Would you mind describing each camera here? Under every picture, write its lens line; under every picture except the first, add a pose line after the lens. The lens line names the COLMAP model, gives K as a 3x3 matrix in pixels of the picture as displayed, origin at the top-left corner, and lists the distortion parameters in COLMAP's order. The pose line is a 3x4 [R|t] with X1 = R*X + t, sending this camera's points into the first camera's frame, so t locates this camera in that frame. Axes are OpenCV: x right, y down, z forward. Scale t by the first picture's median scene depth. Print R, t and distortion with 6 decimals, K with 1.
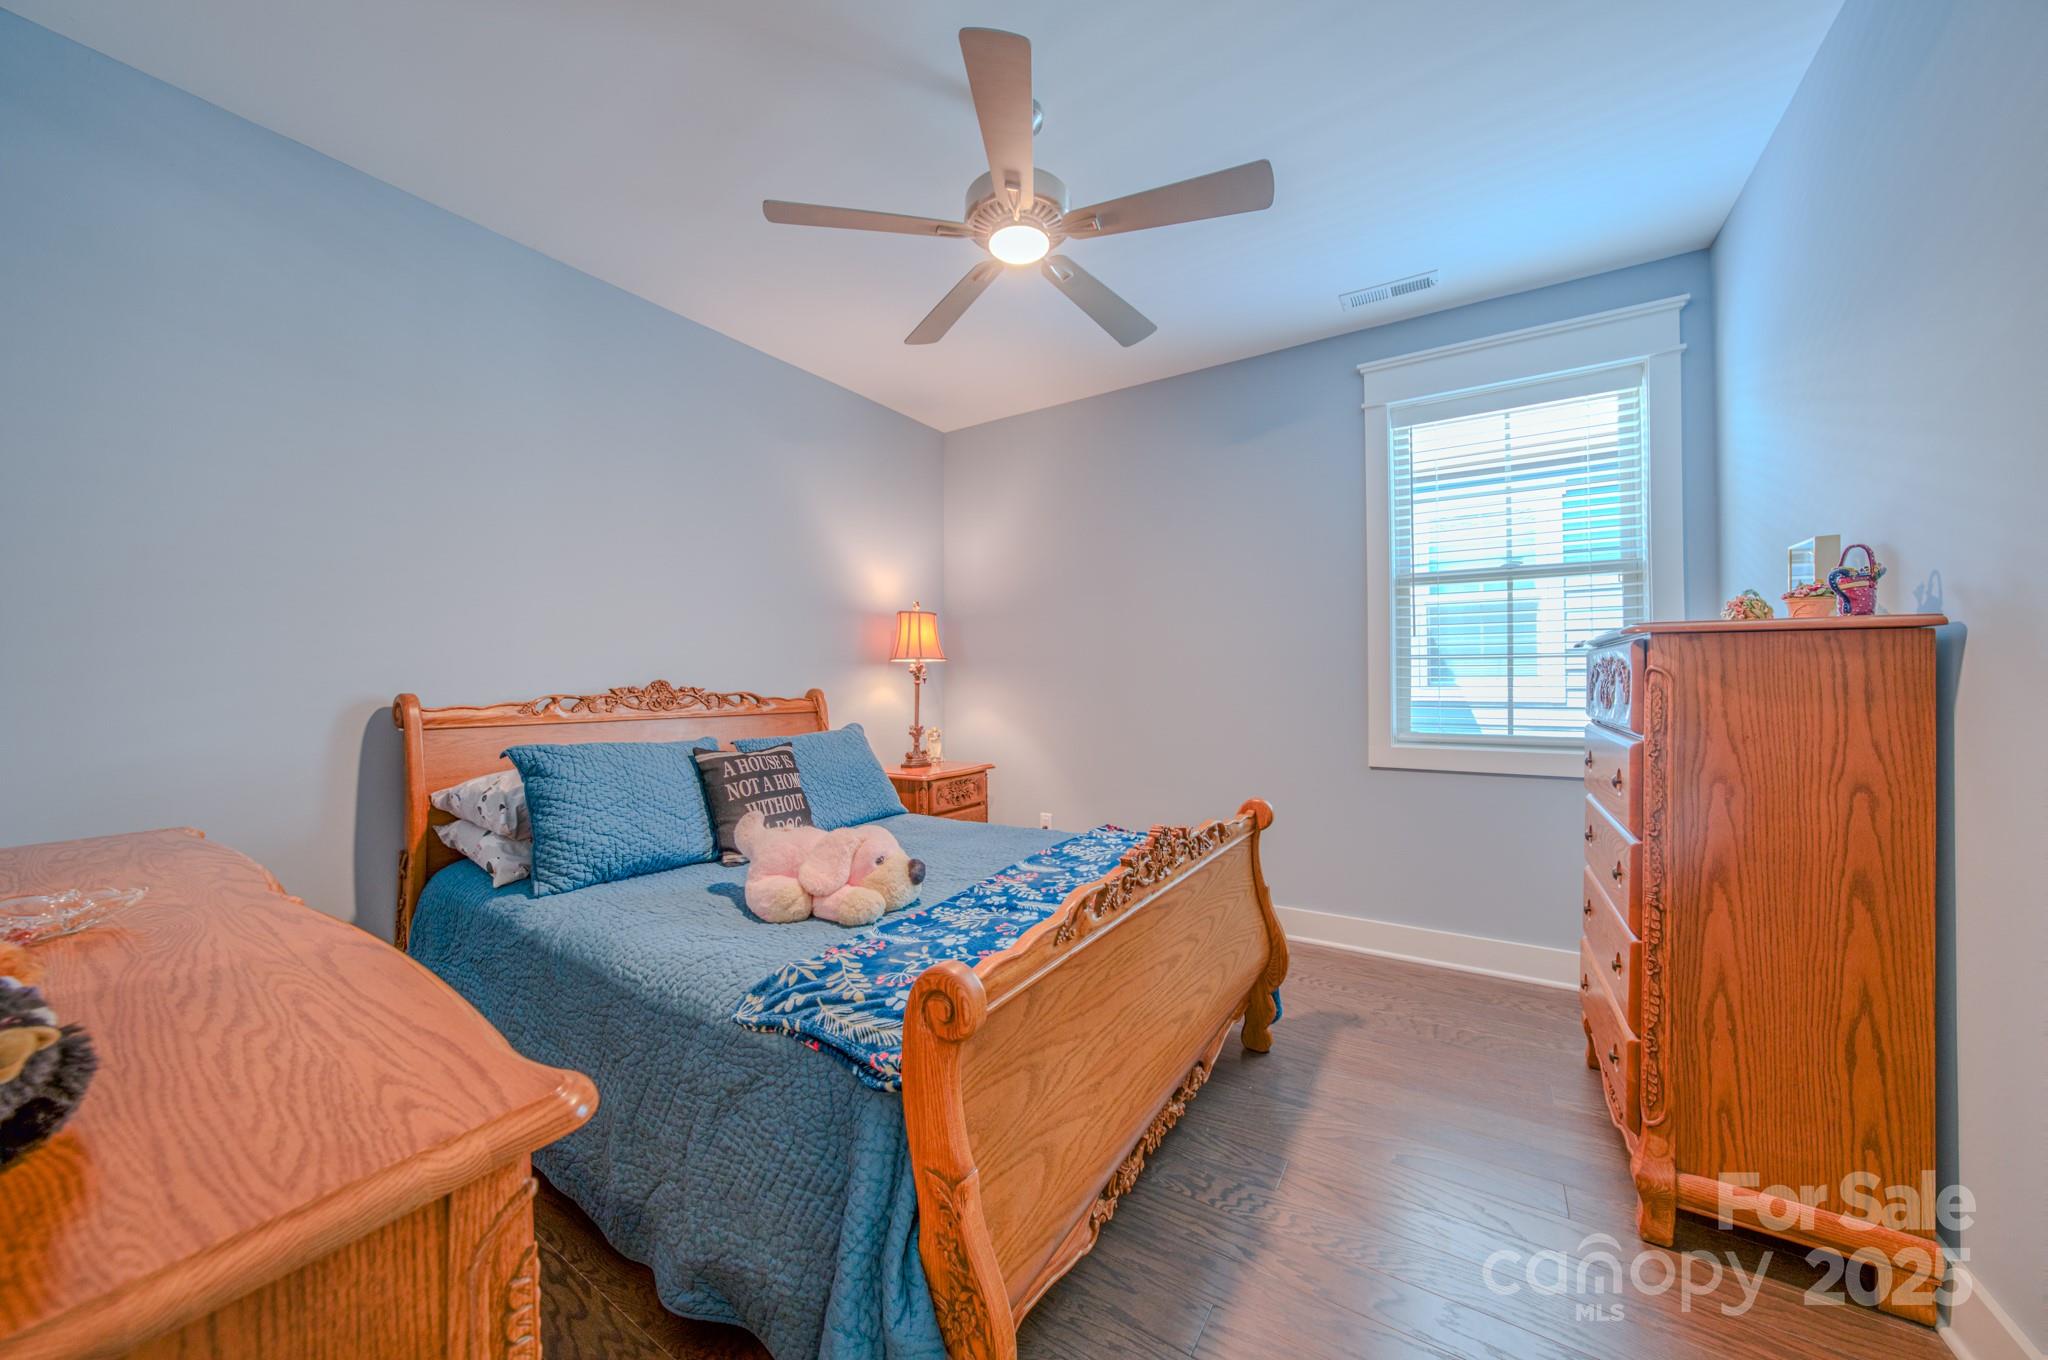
lens RADIAL K [[707.3, 0, 1026.0], [0, 707.3, 683.5], [0, 0, 1]] dist [-0.023112, 0.006193]
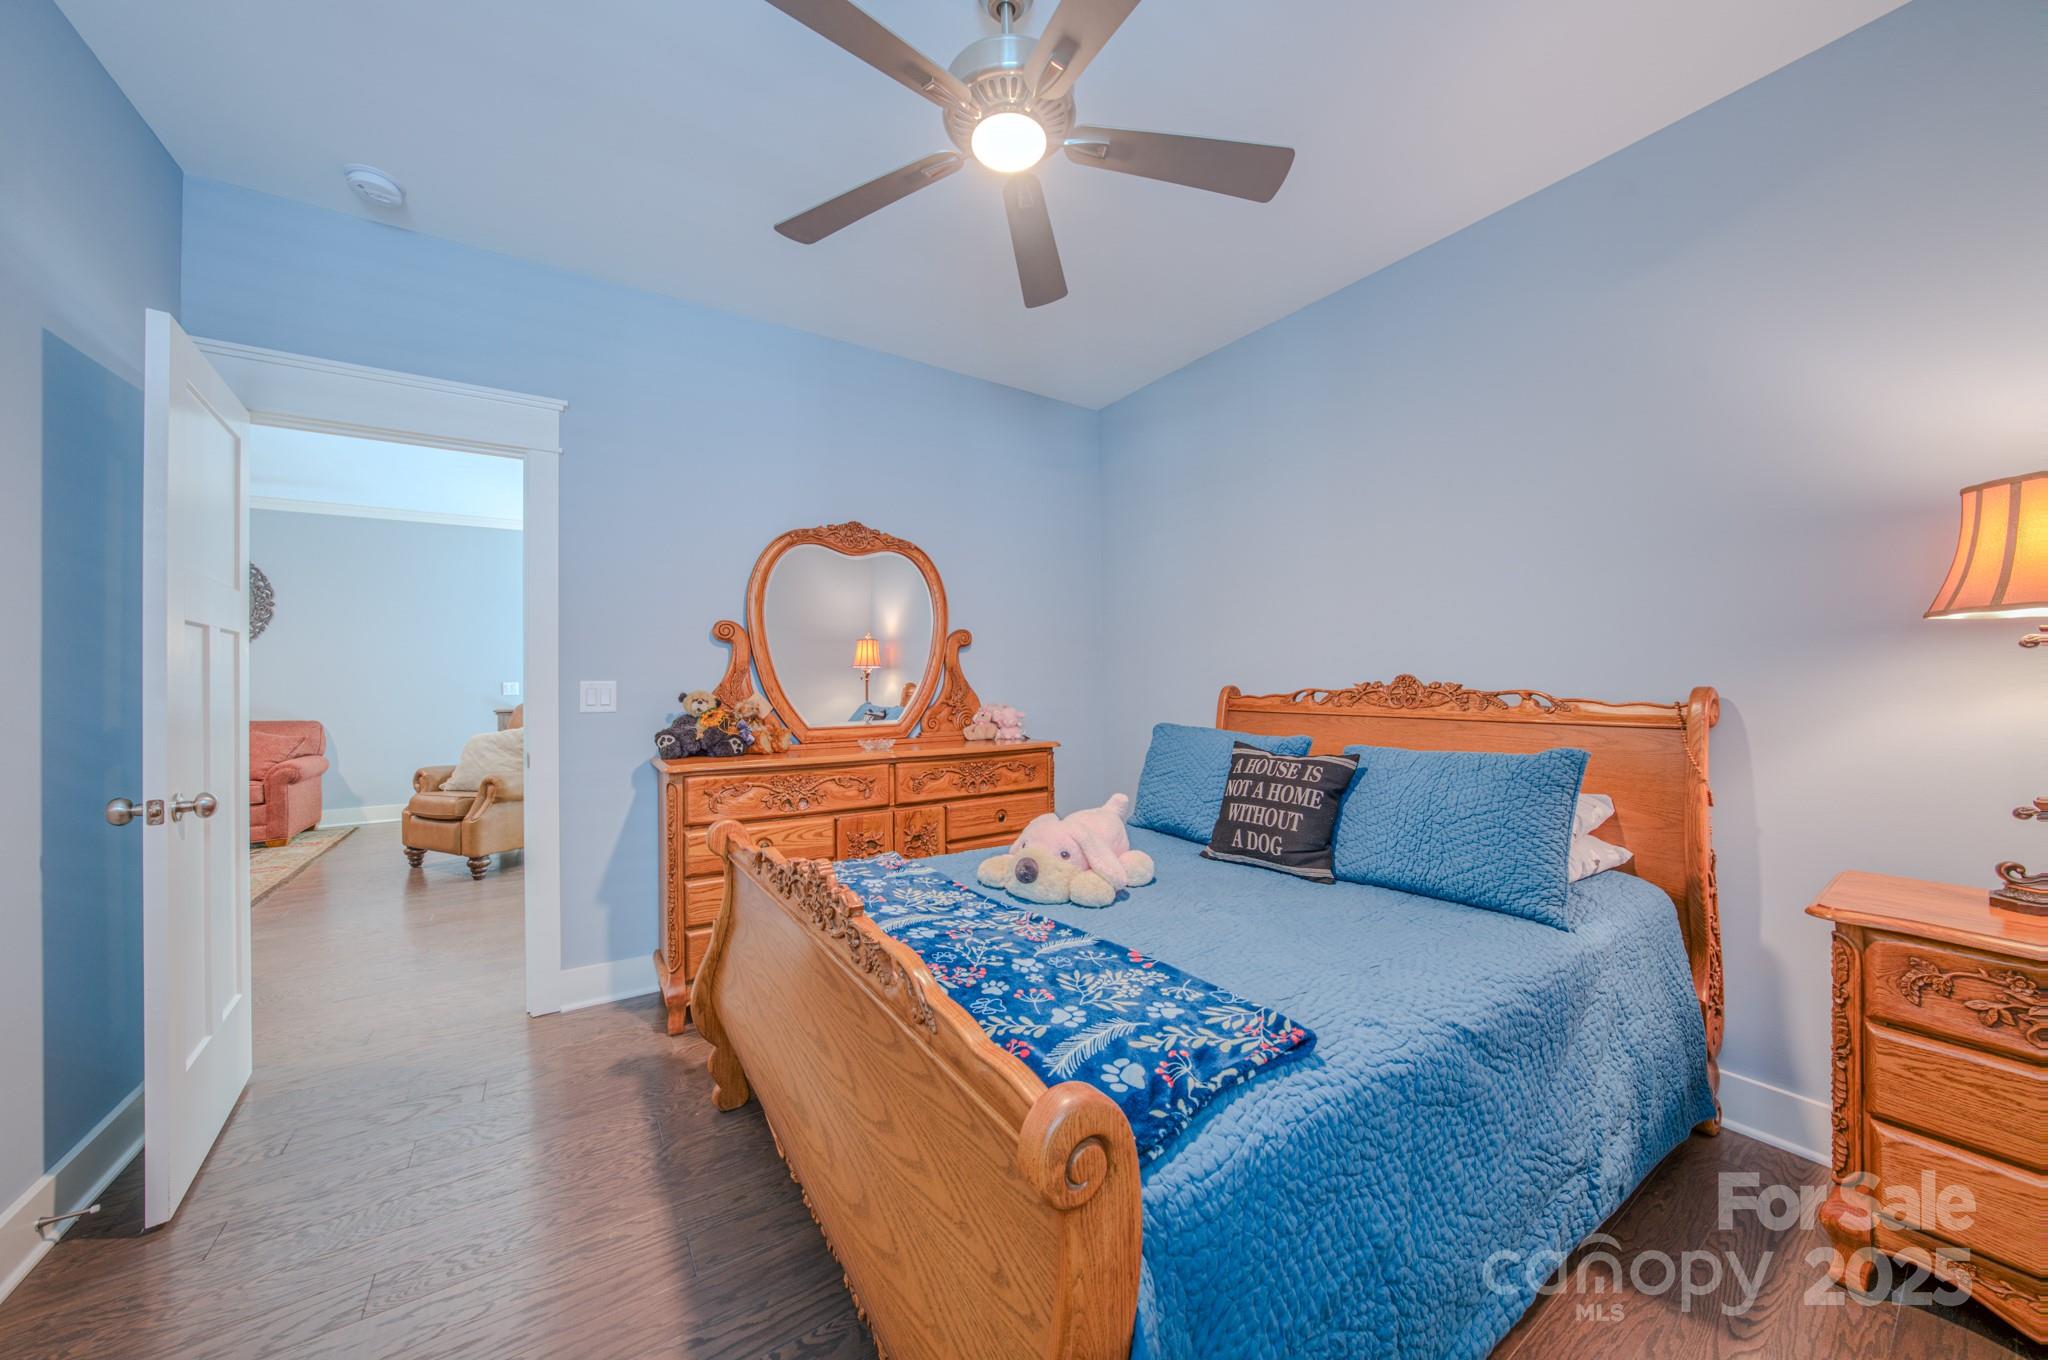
lens RADIAL K [[707.3, 0, 1026.0], [0, 707.3, 683.5], [0, 0, 1]] dist [-0.023112, 0.006193]
pose [[-0.375912, 0.001739, -0.926654, 0.584005], [0.002578, 0.999996, 0.000830, 0.005098], [0.926652, -0.002077, -0.375915, 1.071057]]
